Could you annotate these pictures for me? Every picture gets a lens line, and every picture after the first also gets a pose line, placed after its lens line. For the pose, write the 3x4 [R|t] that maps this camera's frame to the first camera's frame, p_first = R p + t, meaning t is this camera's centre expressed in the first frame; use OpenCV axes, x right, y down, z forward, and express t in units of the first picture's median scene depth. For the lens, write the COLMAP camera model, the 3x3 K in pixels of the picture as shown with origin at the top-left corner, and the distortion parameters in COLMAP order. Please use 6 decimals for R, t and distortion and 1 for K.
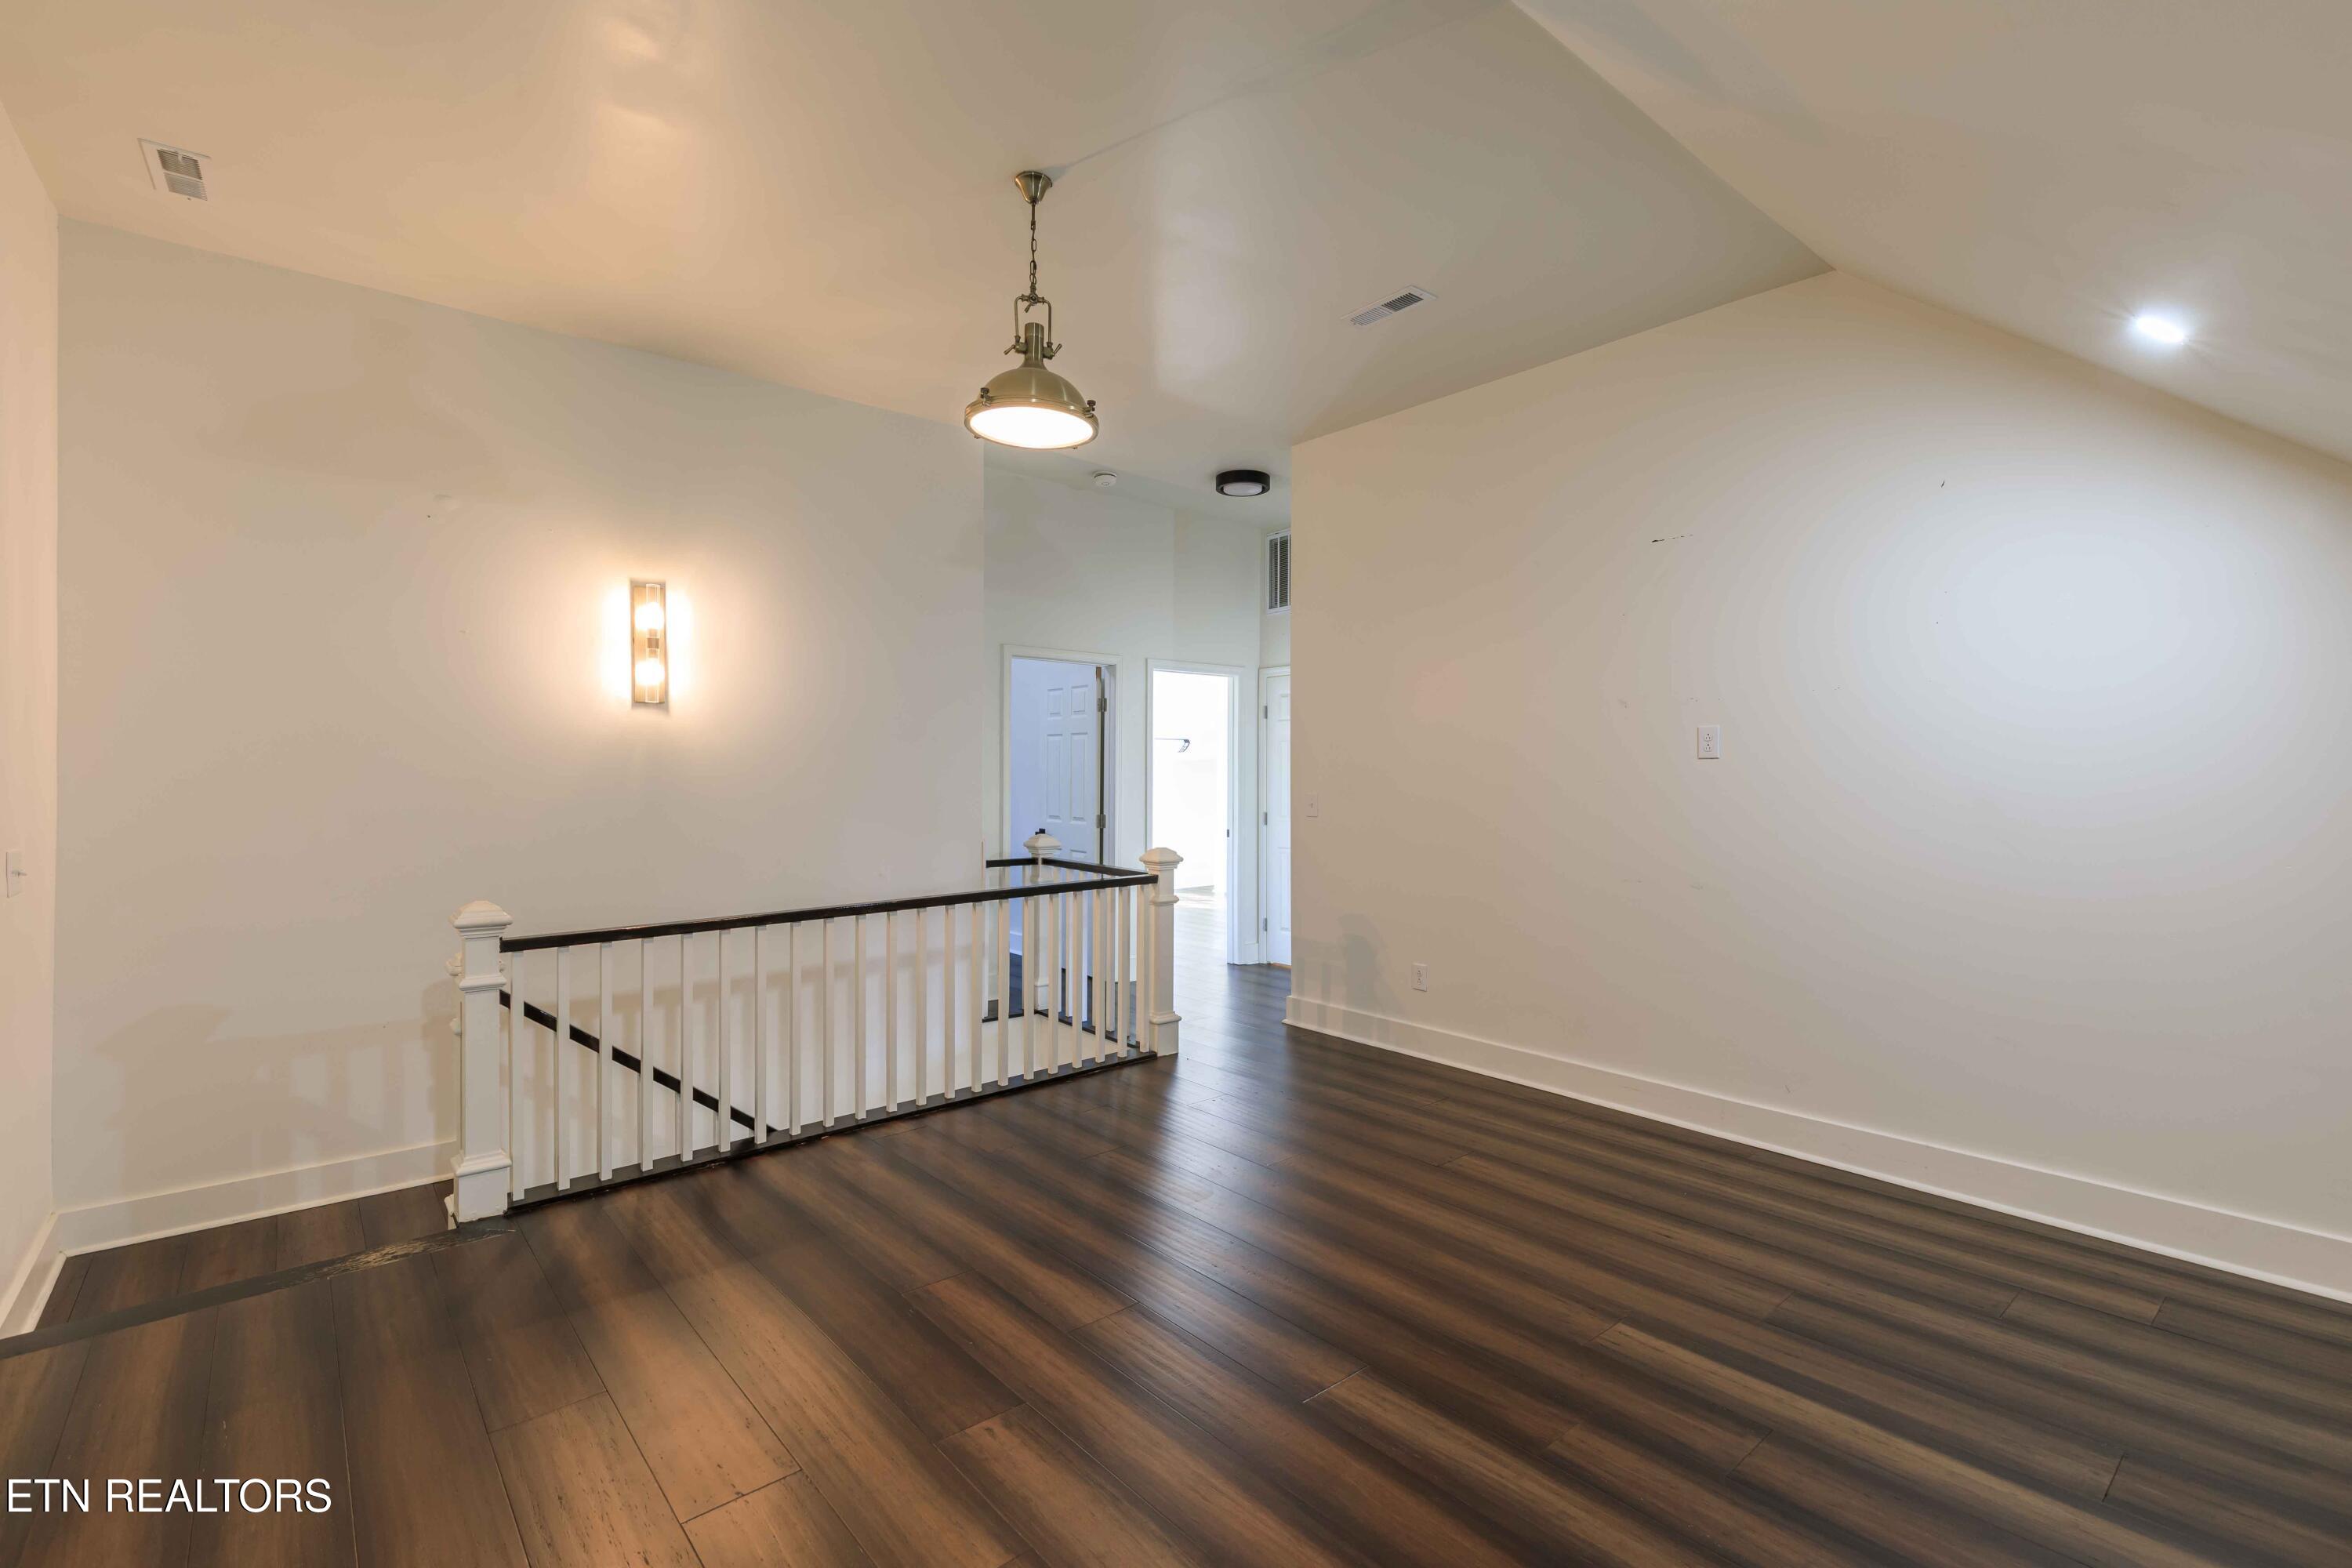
lens RADIAL K [[1033.6, 0, 1176.0], [0, 1033.6, 784.0], [0, 0, 1]] dist [-0.001081, -0.000300]
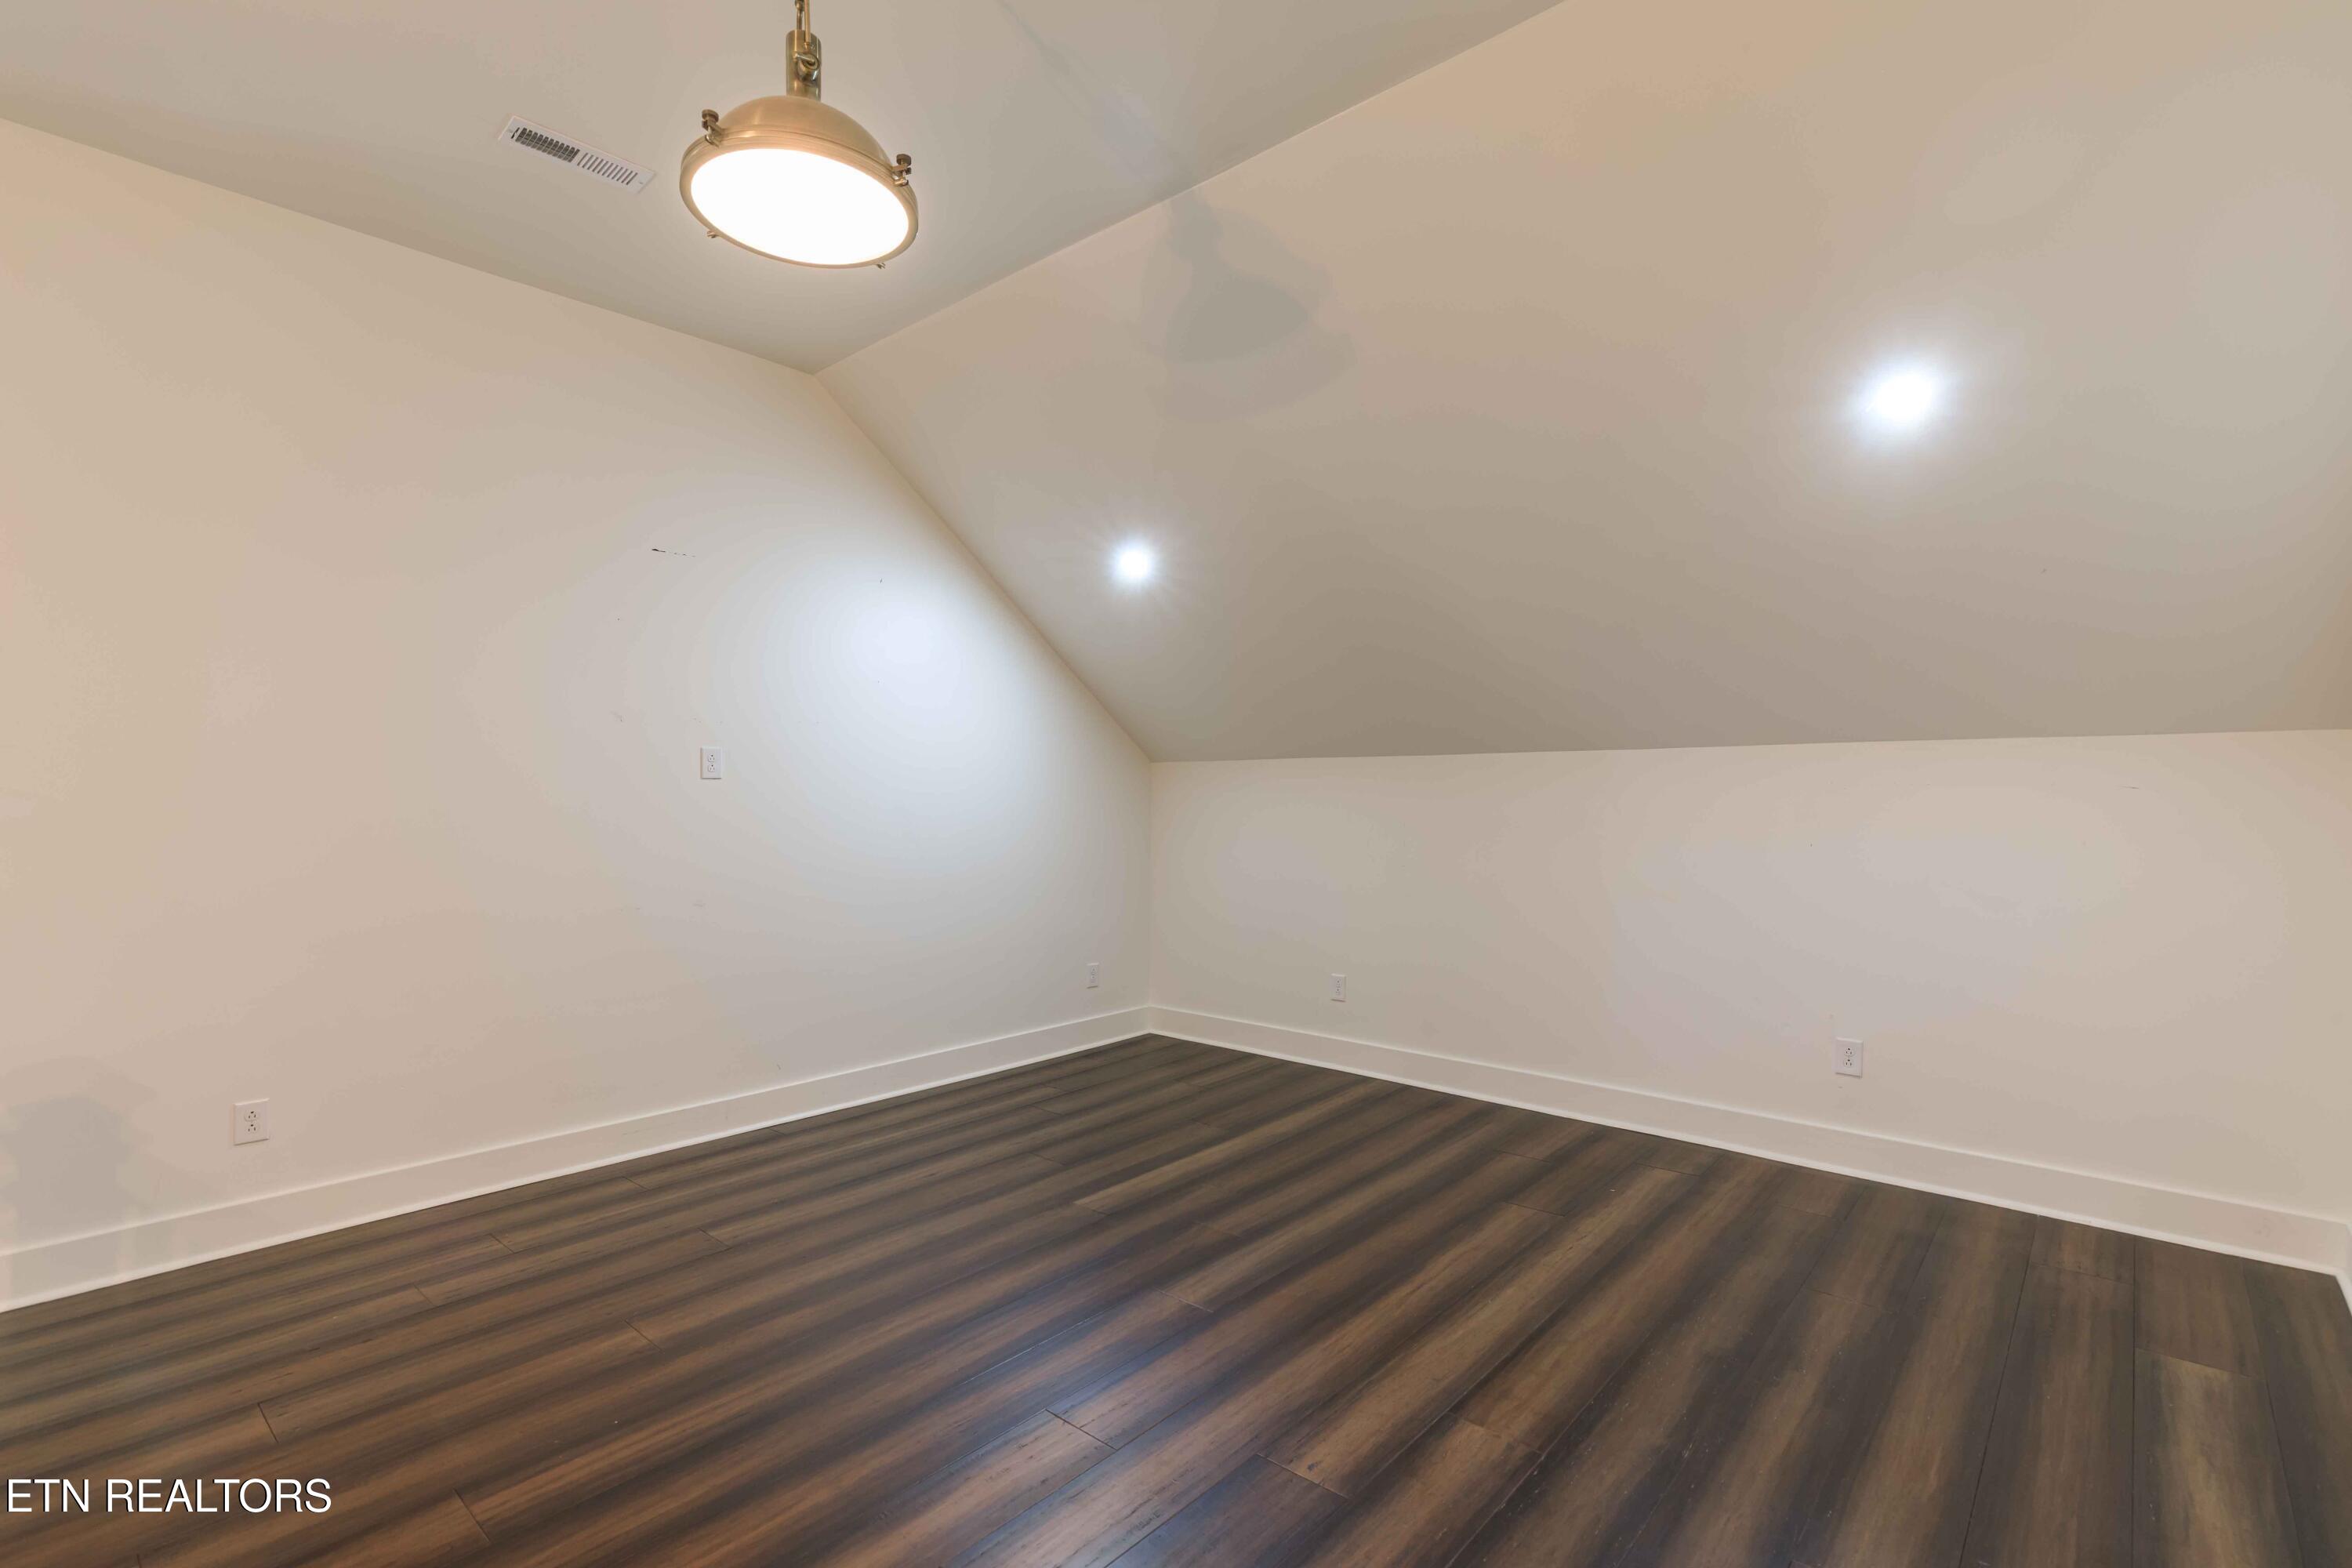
lens RADIAL K [[1097.2, 0, 1186.2], [0, 1097.2, 754.5], [0, 0, 1]] dist [-0.000506, -0.000320]
pose [[-0.135466, 0.029354, 0.990347, -0.736436], [0.017938, 0.999470, -0.027171, -0.010733], [-0.990620, 0.014085, -0.135921, 0.759488]]
